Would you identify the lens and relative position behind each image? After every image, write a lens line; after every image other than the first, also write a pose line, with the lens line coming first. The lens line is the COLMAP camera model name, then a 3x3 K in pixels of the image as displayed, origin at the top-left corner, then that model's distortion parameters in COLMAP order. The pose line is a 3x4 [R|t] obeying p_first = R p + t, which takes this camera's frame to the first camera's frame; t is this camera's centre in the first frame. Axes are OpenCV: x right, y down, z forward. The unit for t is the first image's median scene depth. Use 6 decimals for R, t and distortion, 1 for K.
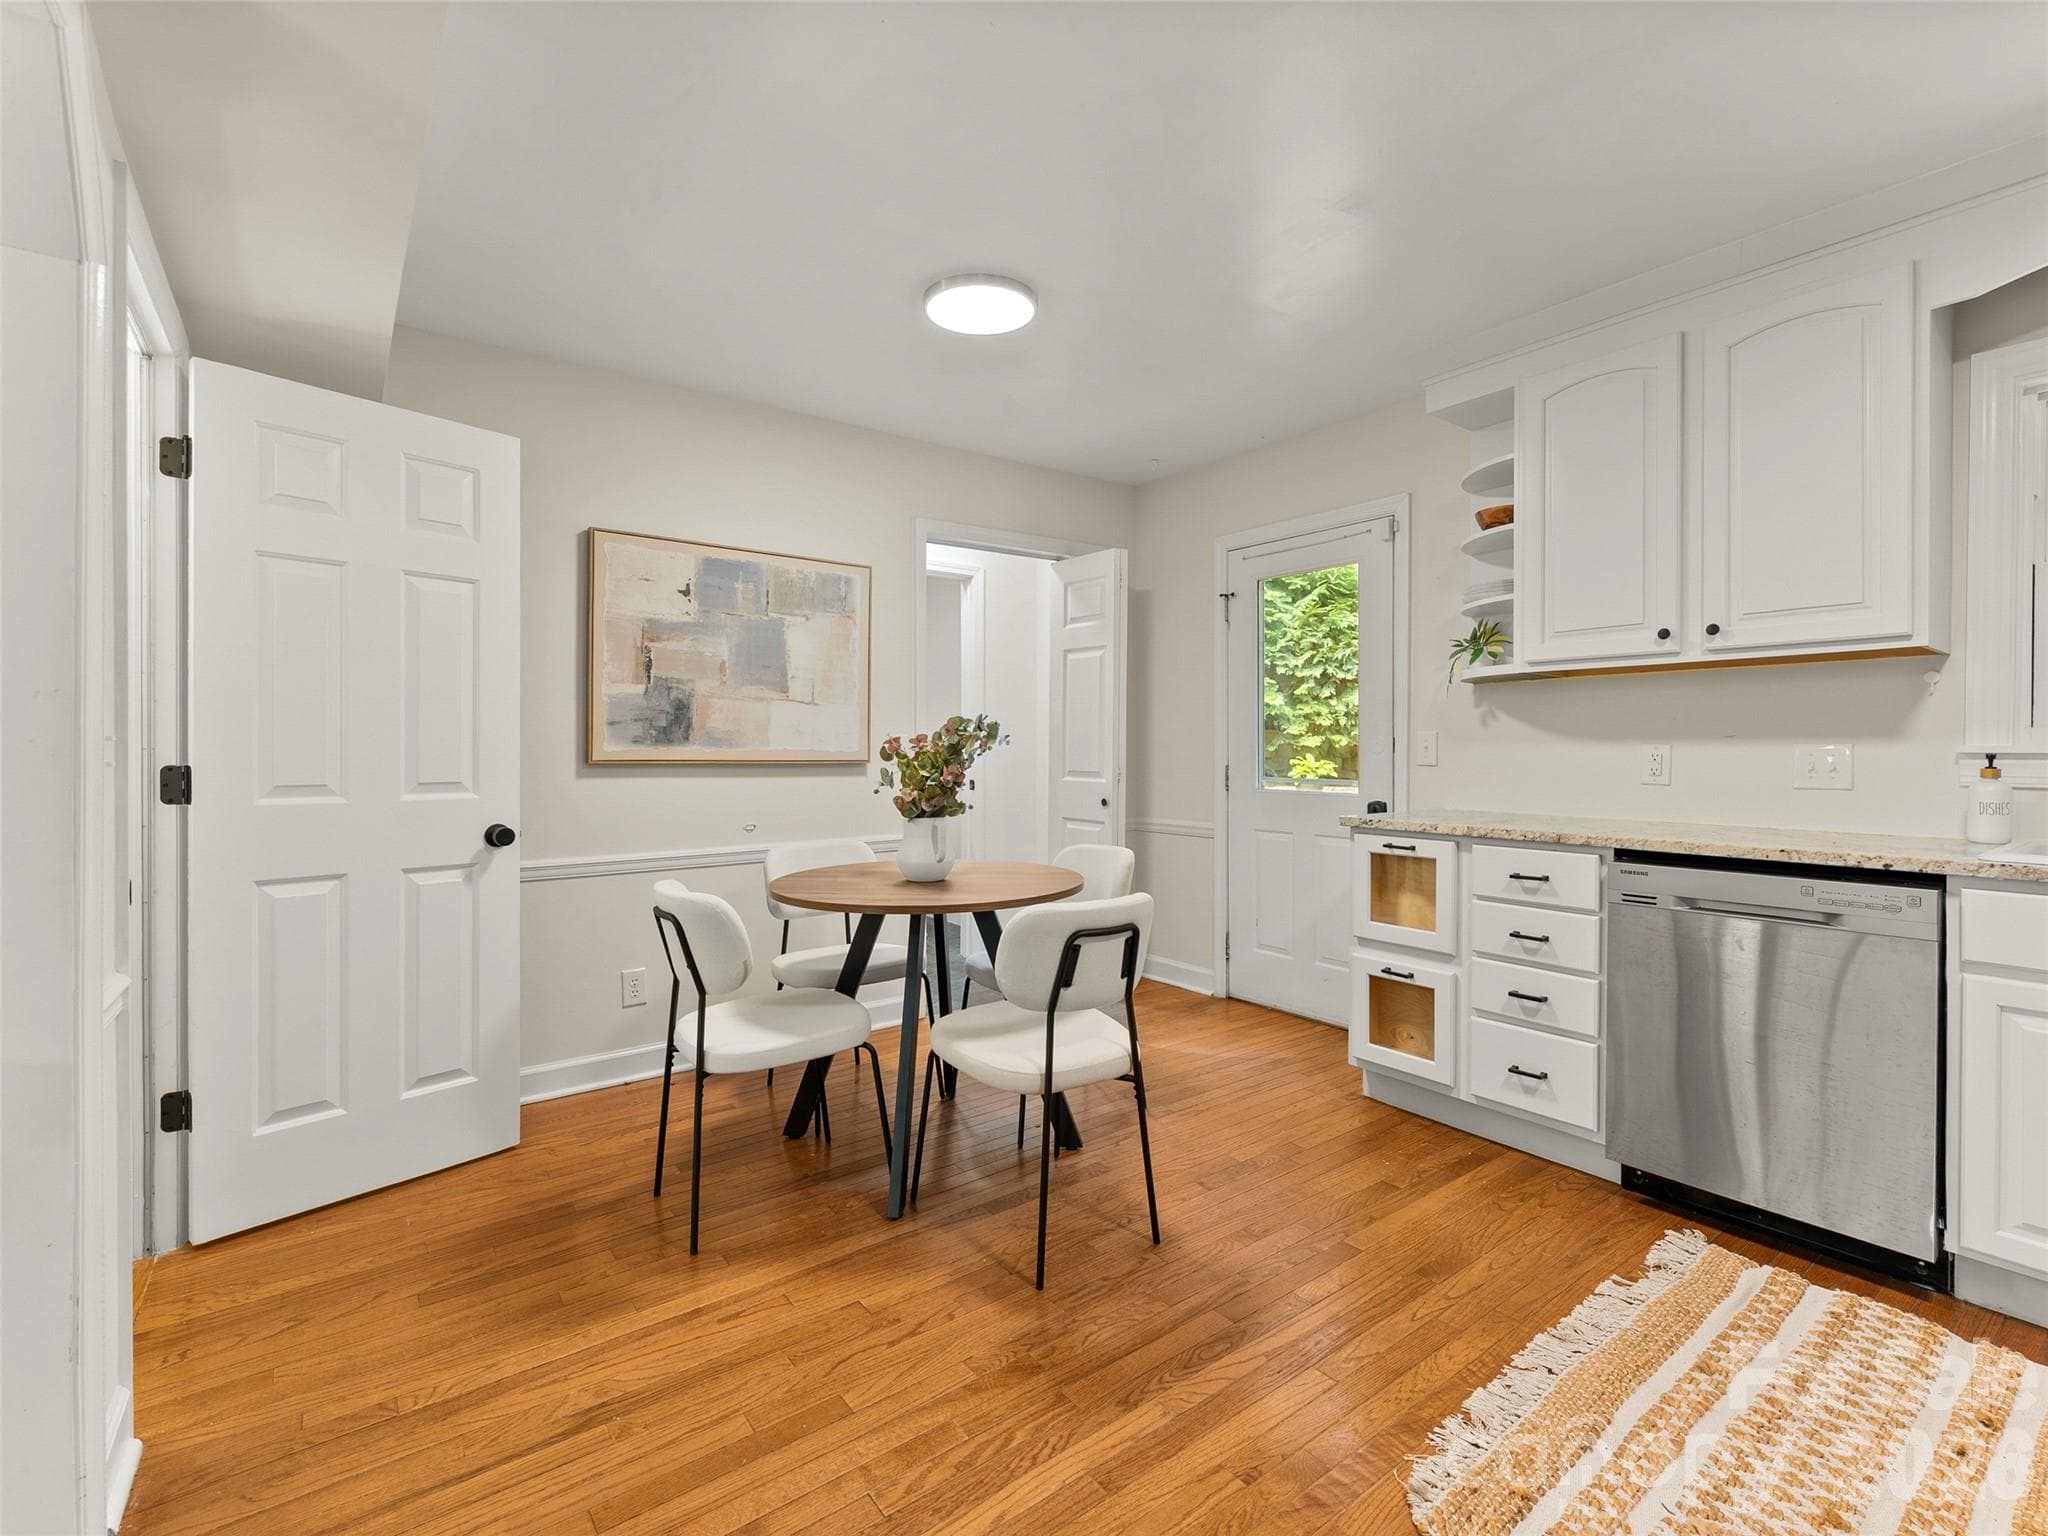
lens RADIAL K [[937.0, 0, 1034.3], [0, 937.0, 750.9], [0, 0, 1]] dist [-0.002098, -0.000799]
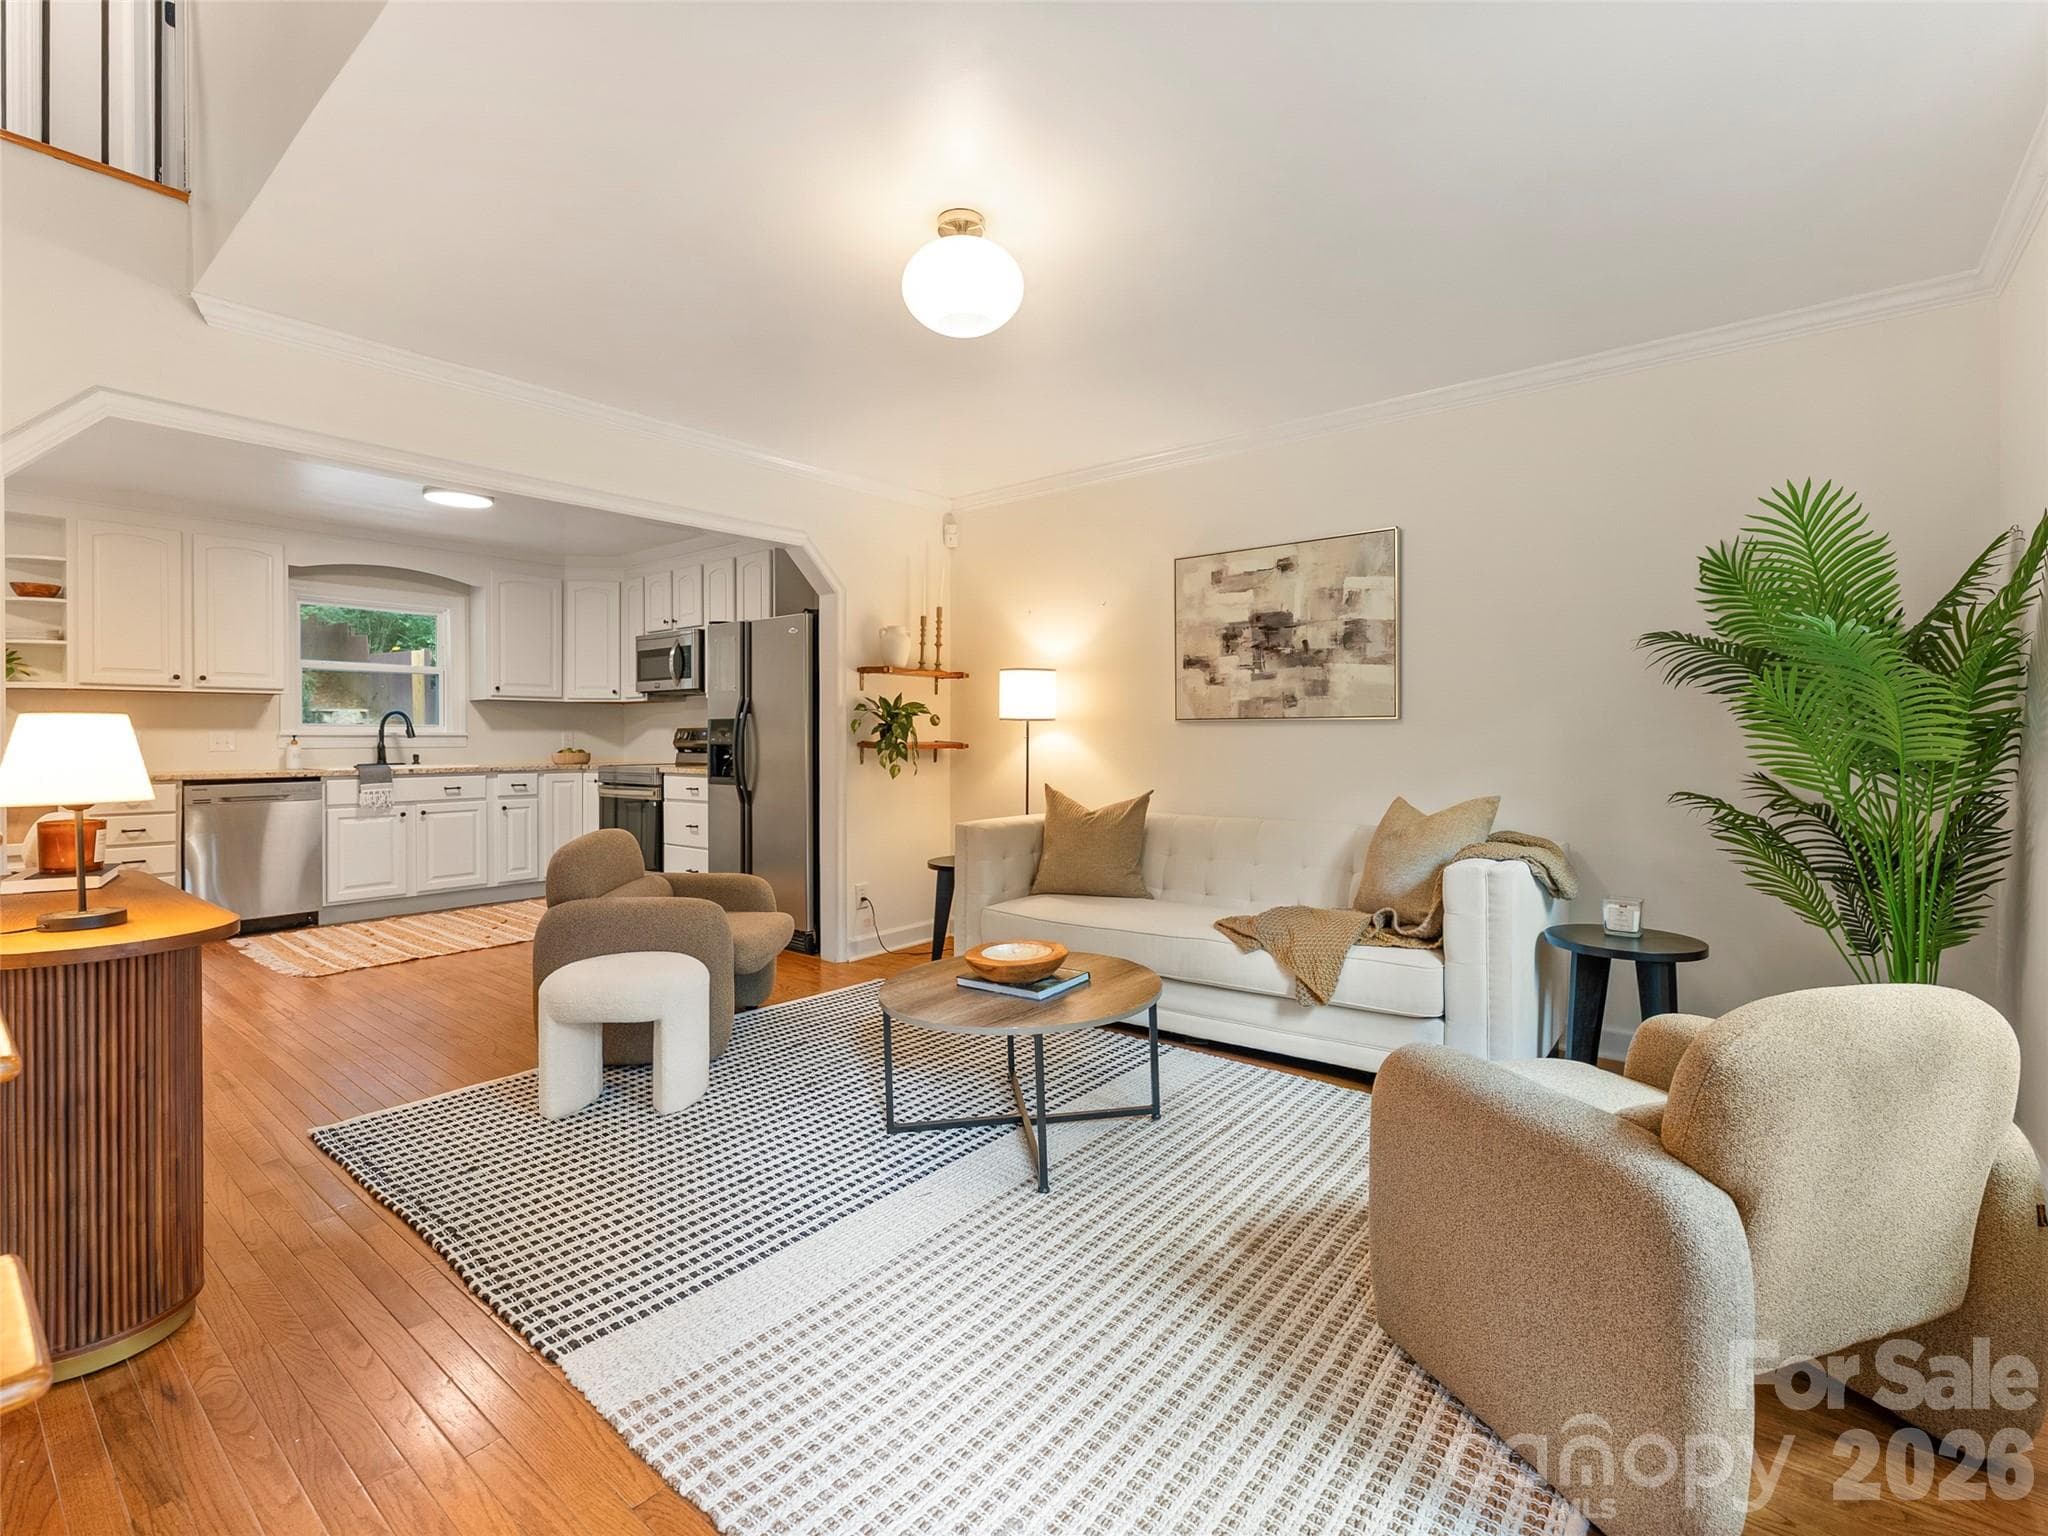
lens RADIAL K [[937.0, 0, 1032.1], [0, 937.0, 748.9], [0, 0, 1]] dist [-0.002098, -0.000799]
pose [[-0.260631, -0.010183, 0.965385, -1.821402], [0.004433, 0.999921, 0.011744, 0.017296], [-0.965428, 0.007340, -0.260565, -0.282765]]
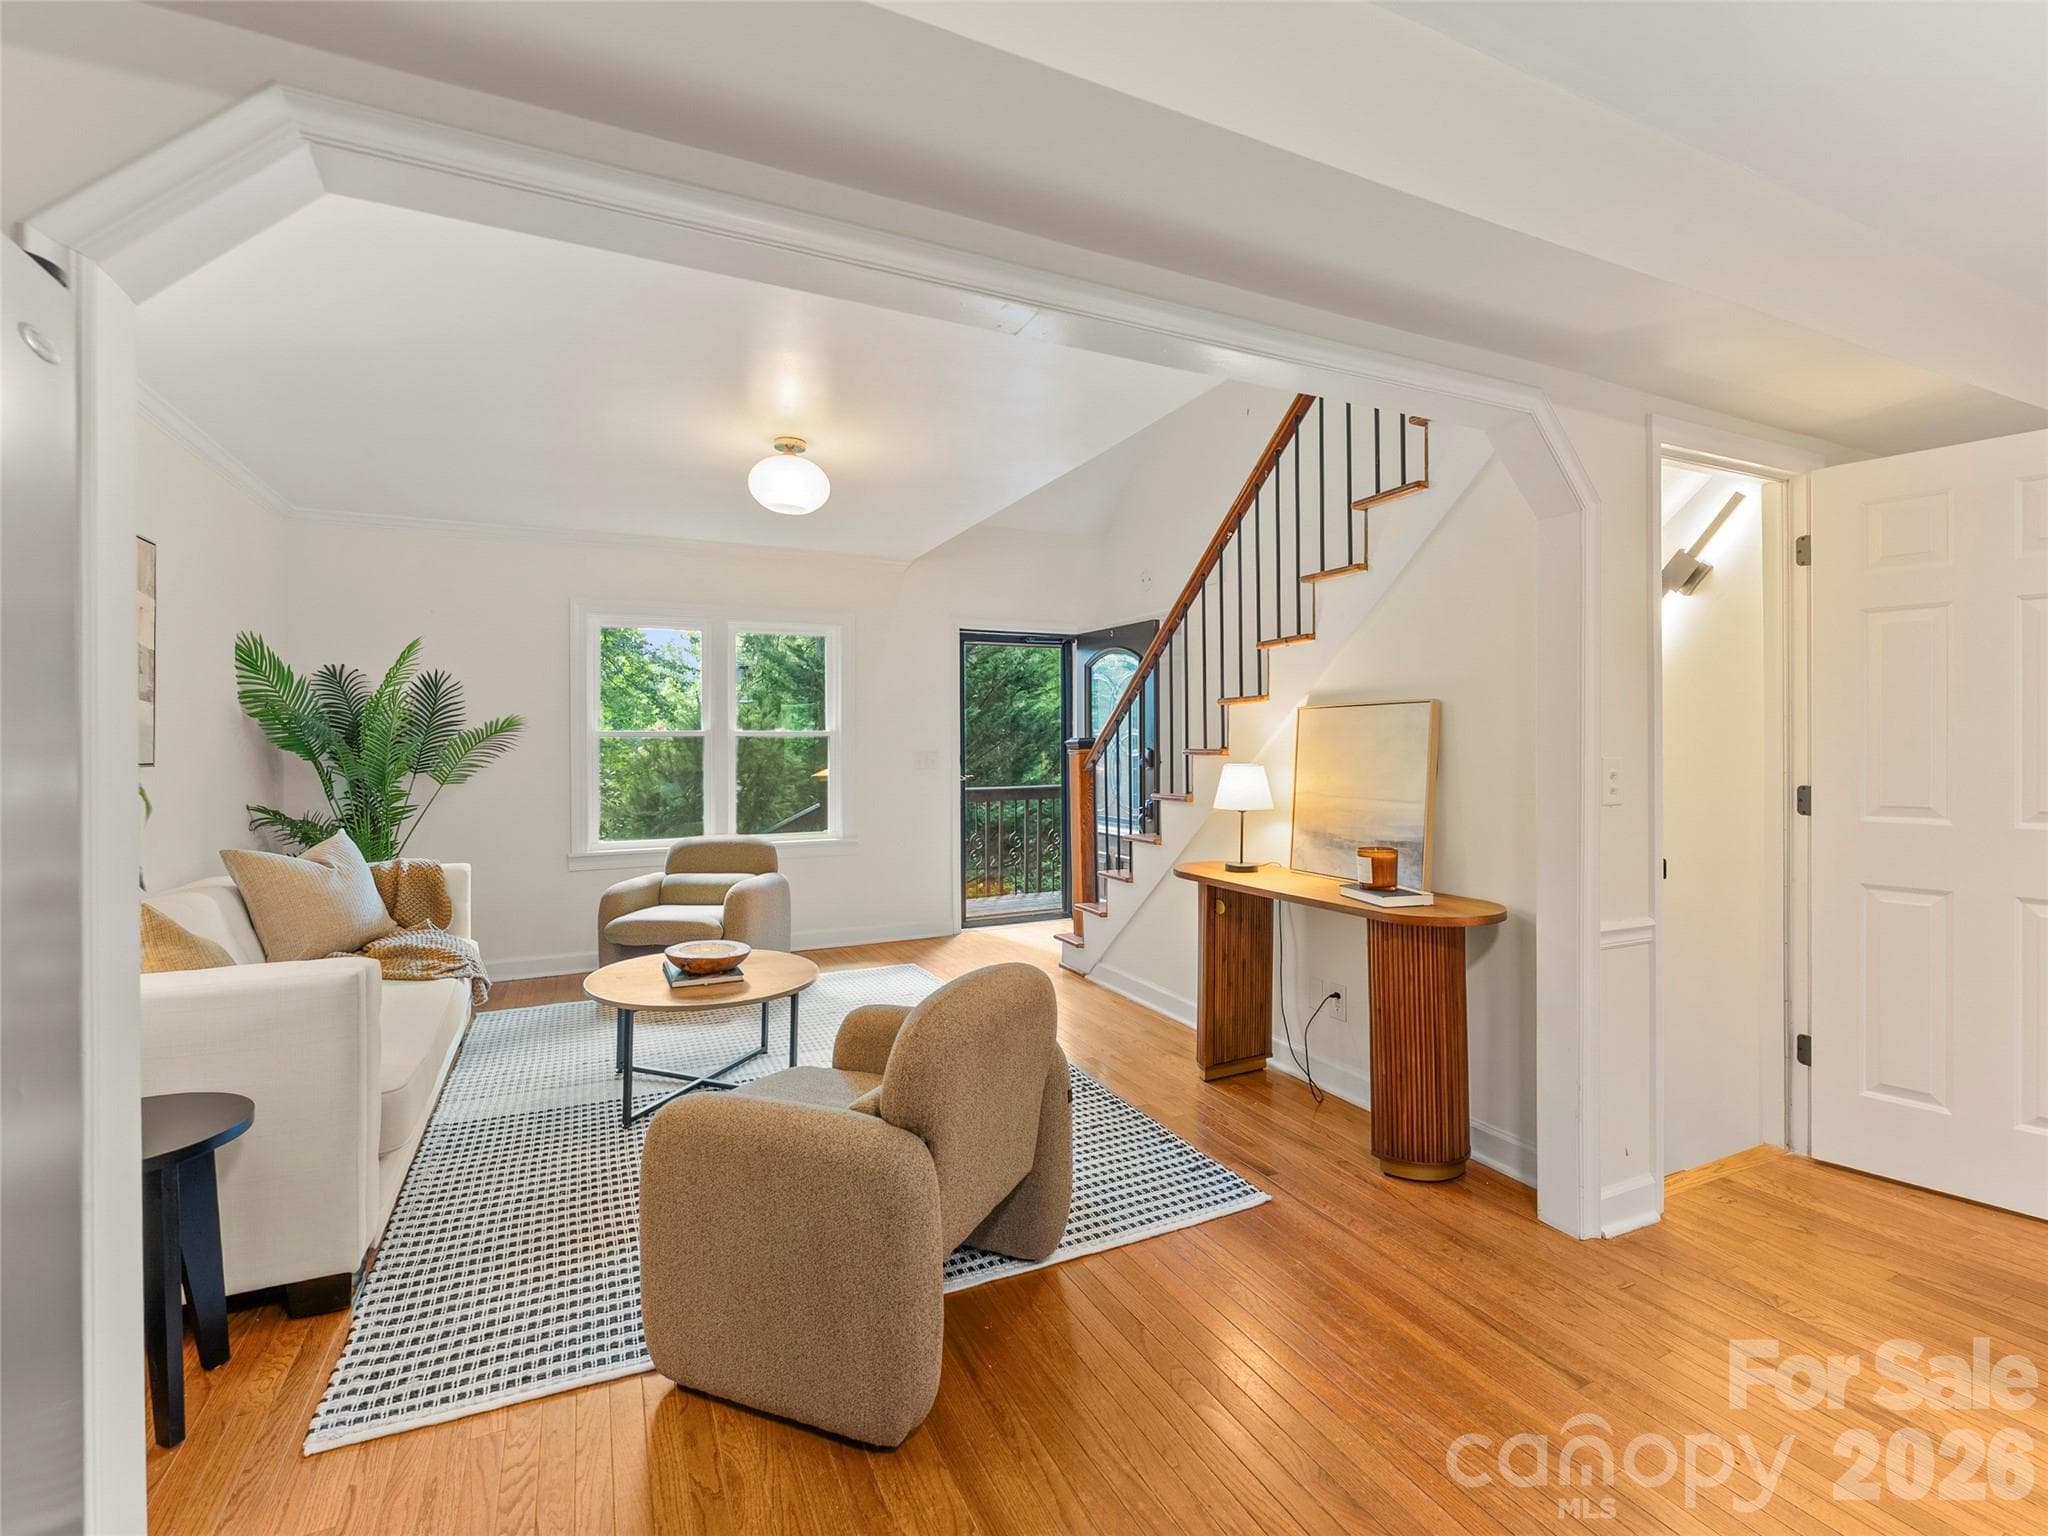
lens RADIAL K [[937.0, 0, 1029.9], [0, 937.0, 753.3], [0, 0, 1]] dist [-0.002098, -0.000799]
pose [[-0.199521, 0.007276, -0.979867, 0.520918], [-0.001596, 0.999969, 0.007750, -0.033629], [0.979892, 0.003110, -0.199503, 0.178384]]
